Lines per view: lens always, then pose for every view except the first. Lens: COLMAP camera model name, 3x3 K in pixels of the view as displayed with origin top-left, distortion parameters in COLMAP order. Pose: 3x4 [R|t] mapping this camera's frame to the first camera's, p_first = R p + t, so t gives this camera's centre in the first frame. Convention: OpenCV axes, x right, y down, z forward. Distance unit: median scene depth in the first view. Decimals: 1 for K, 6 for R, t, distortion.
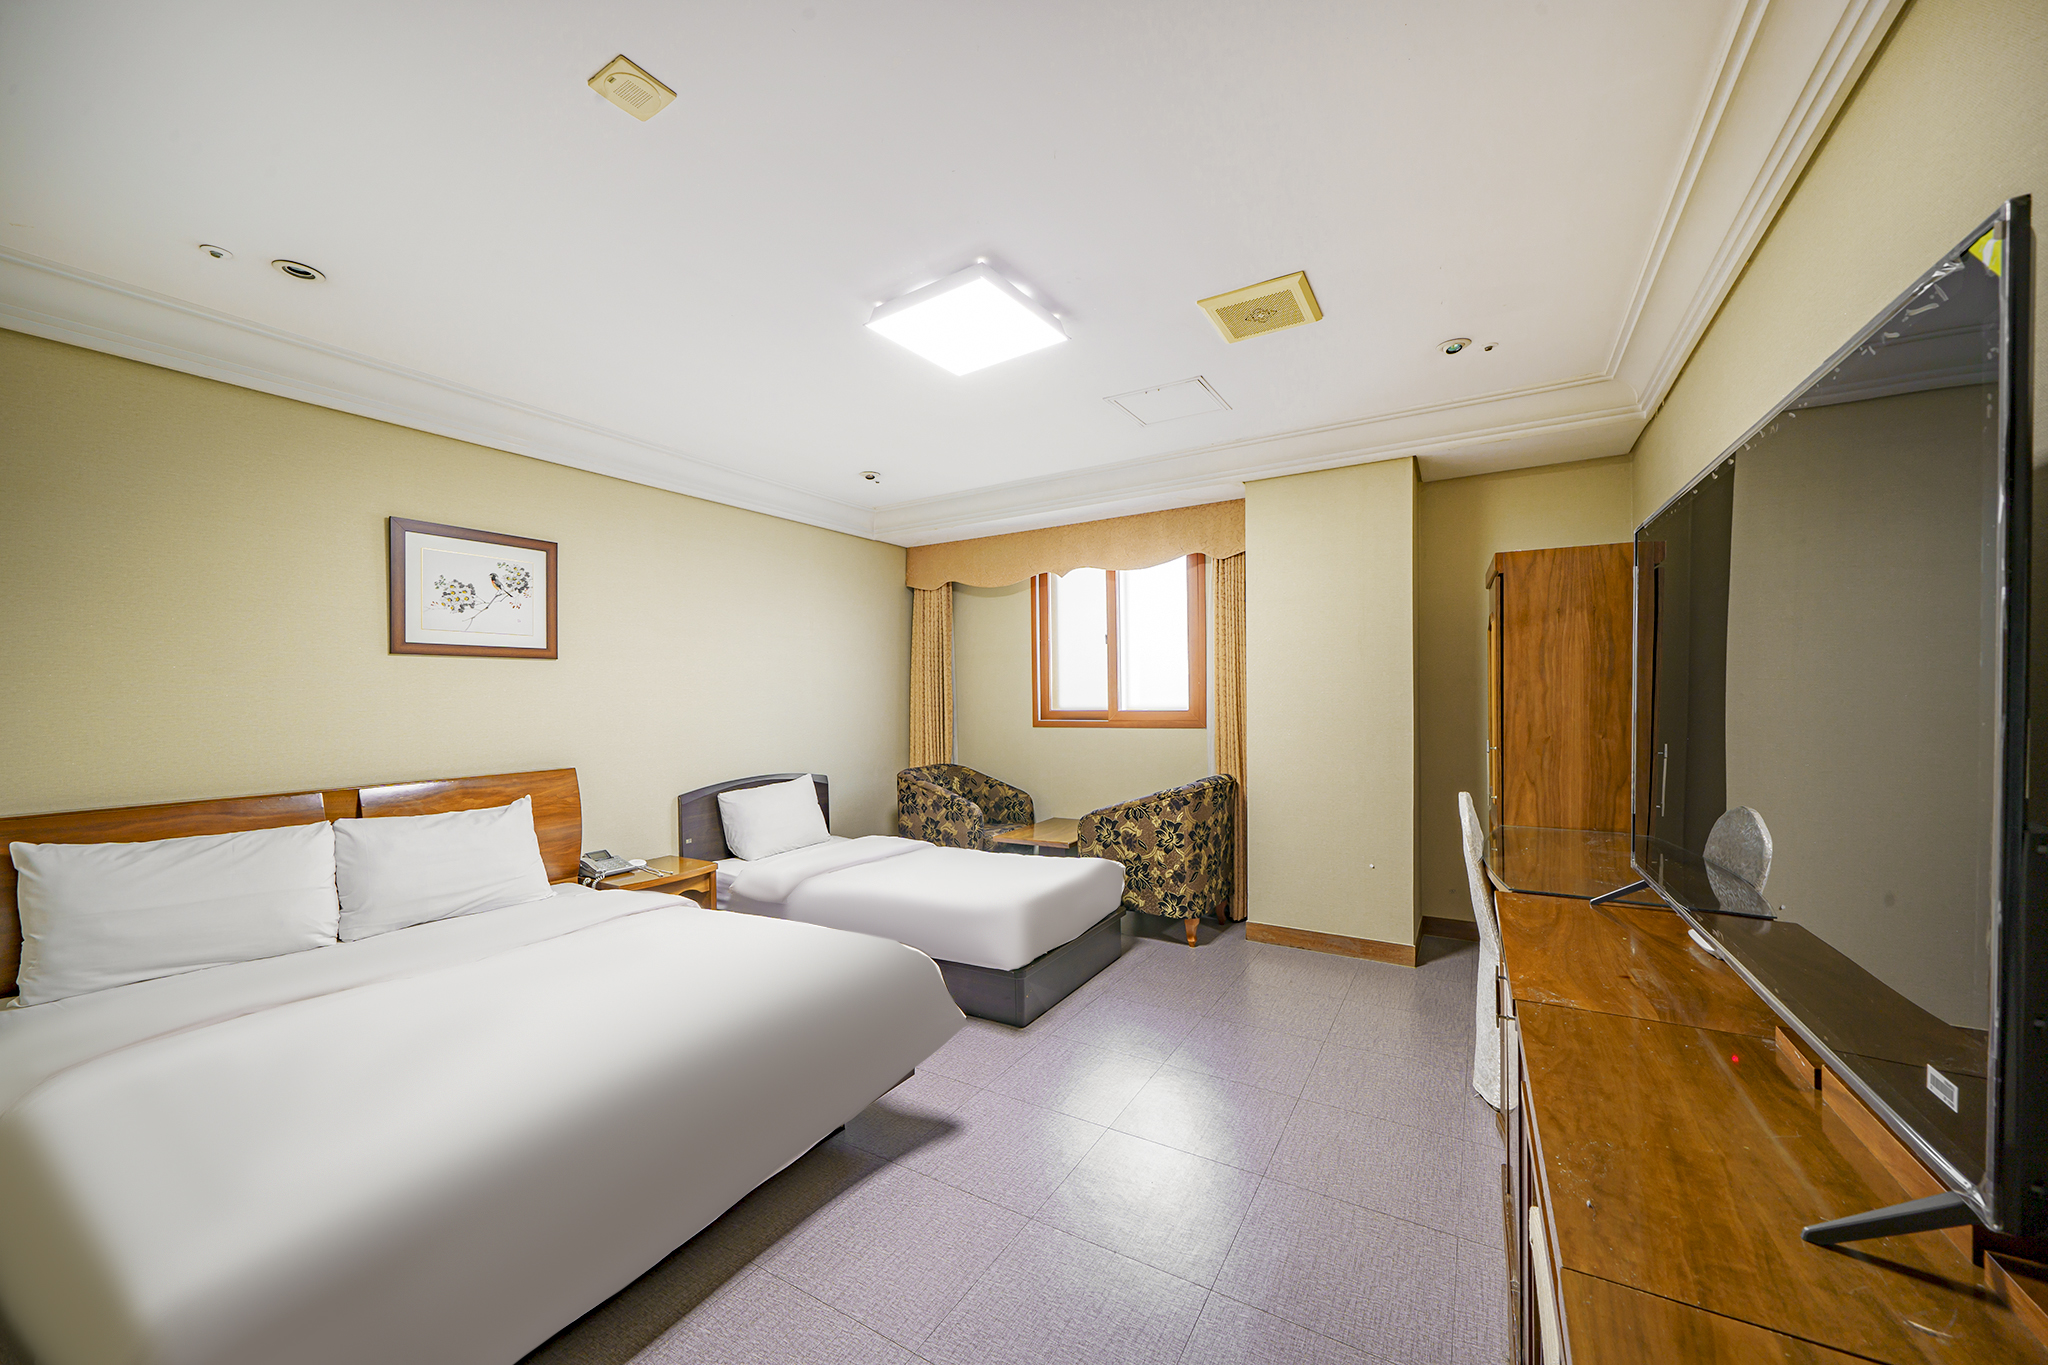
lens RADIAL K [[761.5, 0, 1026.2], [0, 761.5, 691.1], [0, 0, 1]] dist [-0.001307, -0.000118]
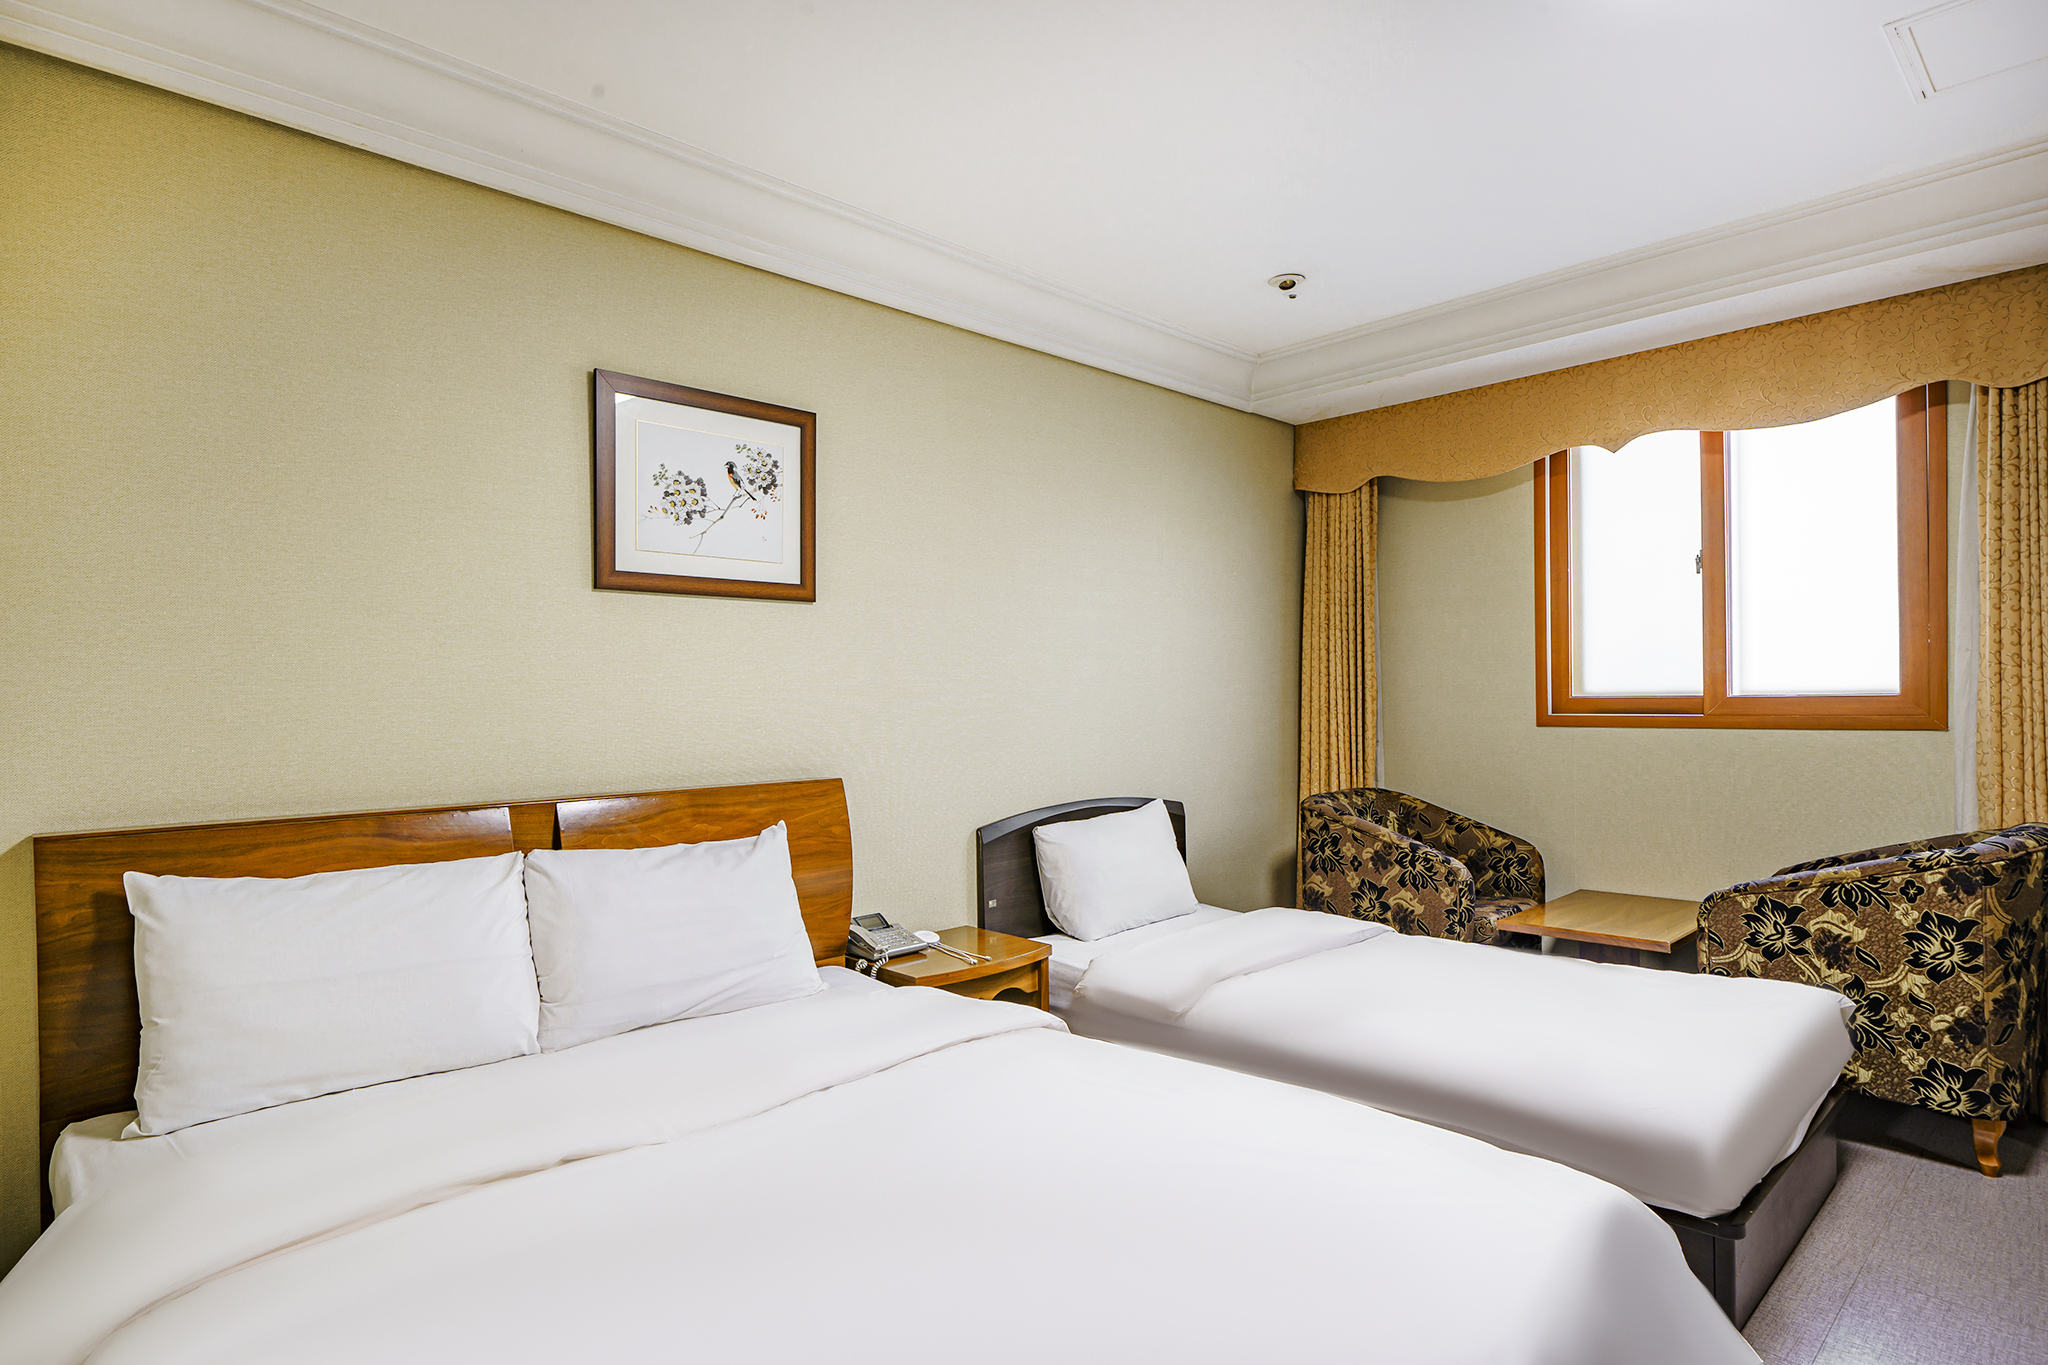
lens RADIAL K [[1078.9, 0, 1027.5], [0, 1078.9, 687.7], [0, 0, 1]] dist [0.002536, 0.001681]
pose [[0.966181, 0.000474, -0.257863, -0.198459], [-0.000283, 1.000000, 0.000779, 0.023946], [0.257863, -0.000680, 0.966181, 0.175732]]
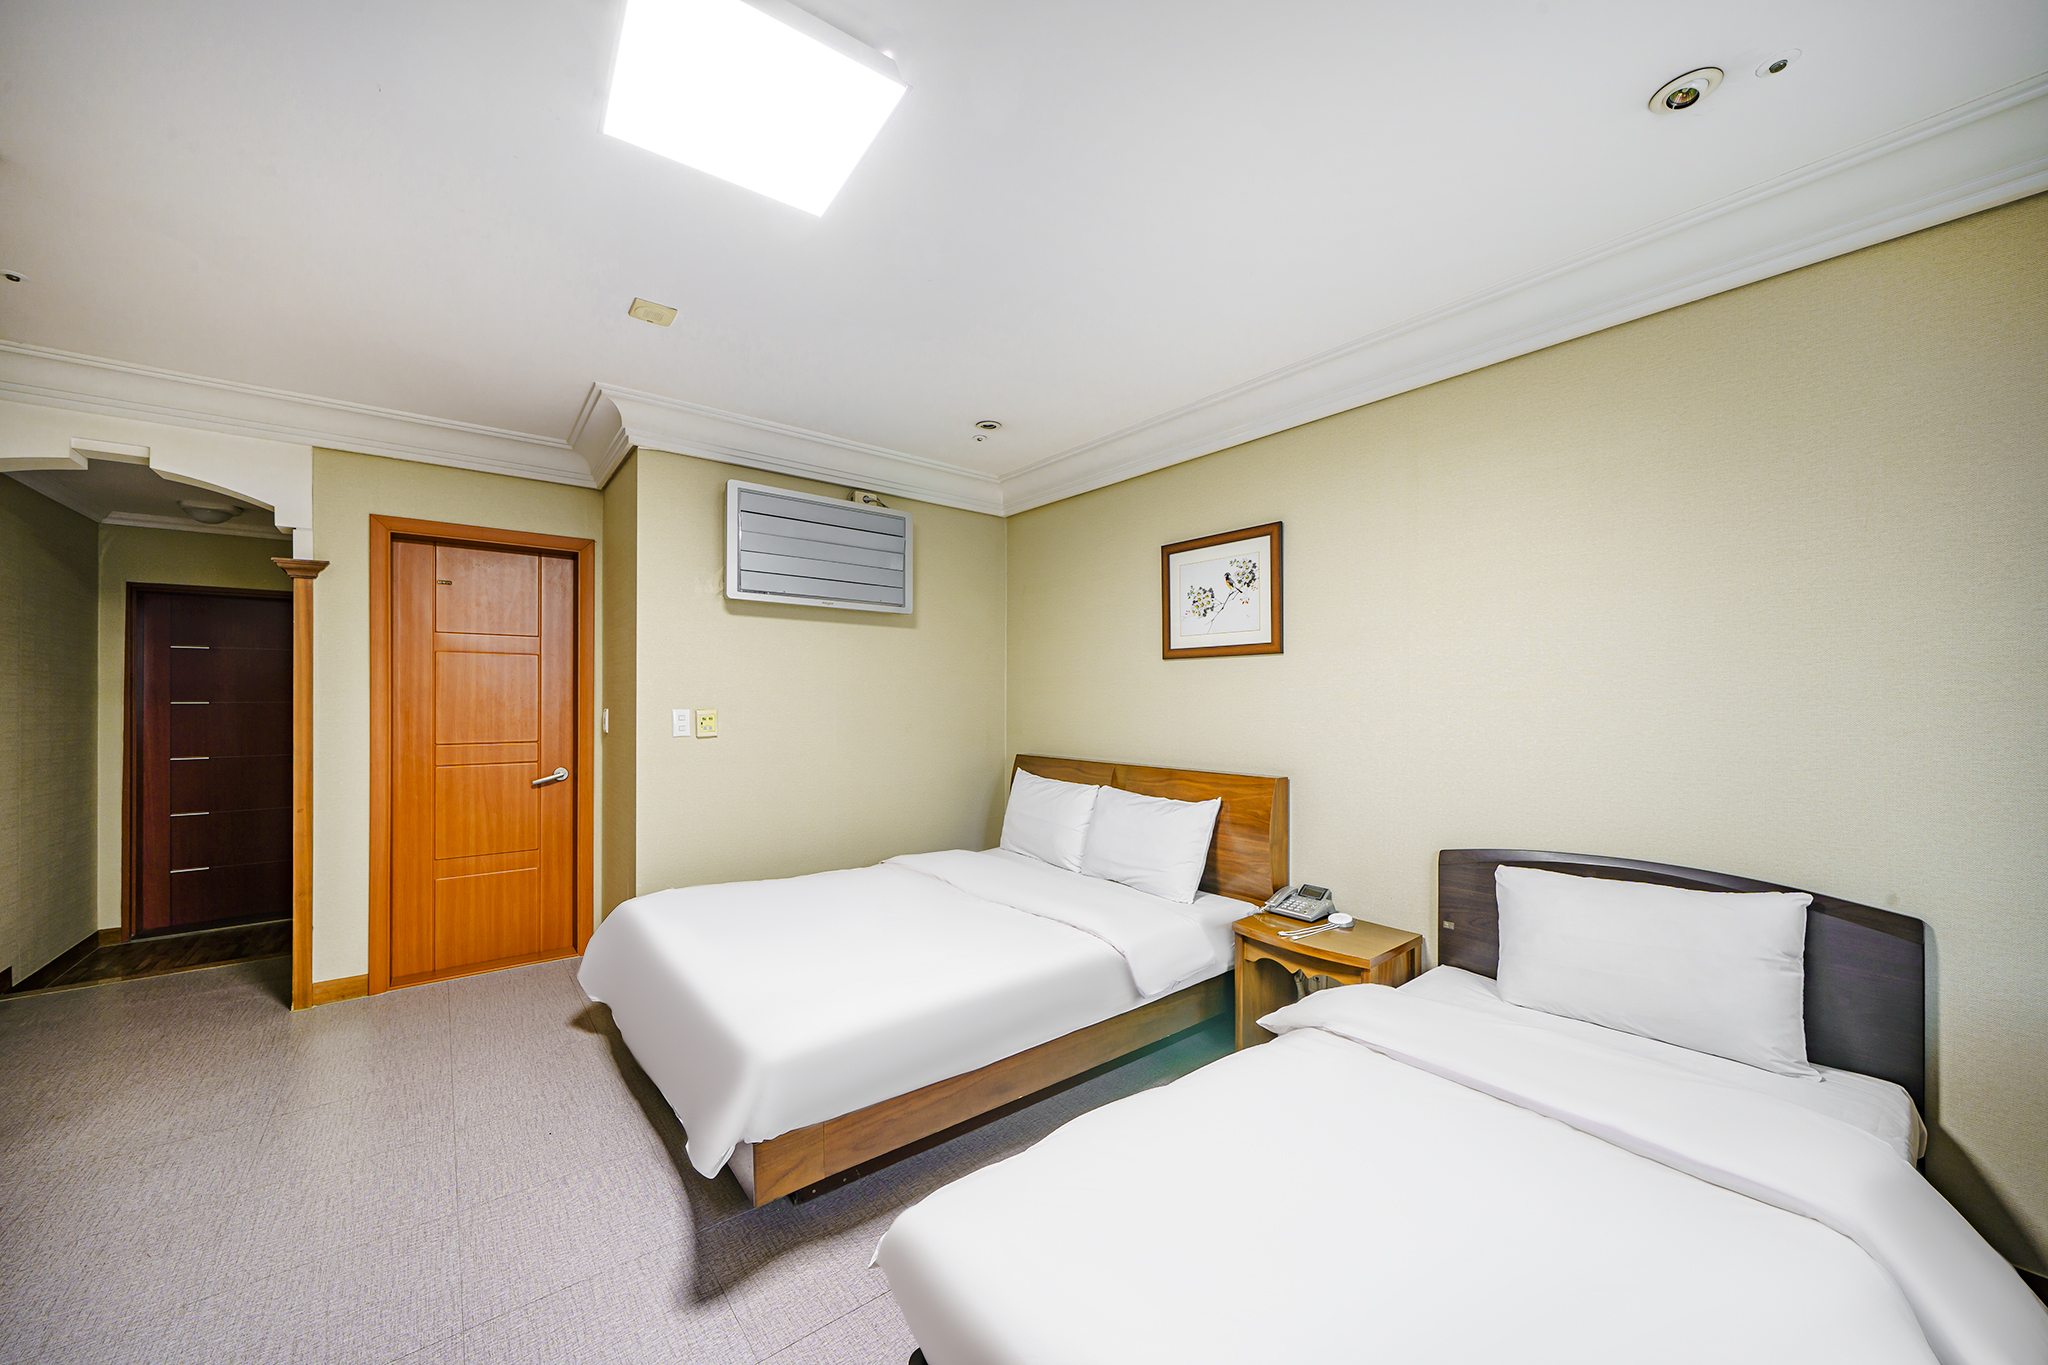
lens RADIAL K [[761.5, 0, 1026.2], [0, 761.5, 691.1], [0, 0, 1]] dist [-0.001307, -0.000118]
pose [[-0.334888, -0.003621, -0.942251, 0.278520], [0.004410, 0.999976, -0.005410, 0.004654], [0.942247, -0.005967, -0.334864, 0.902537]]
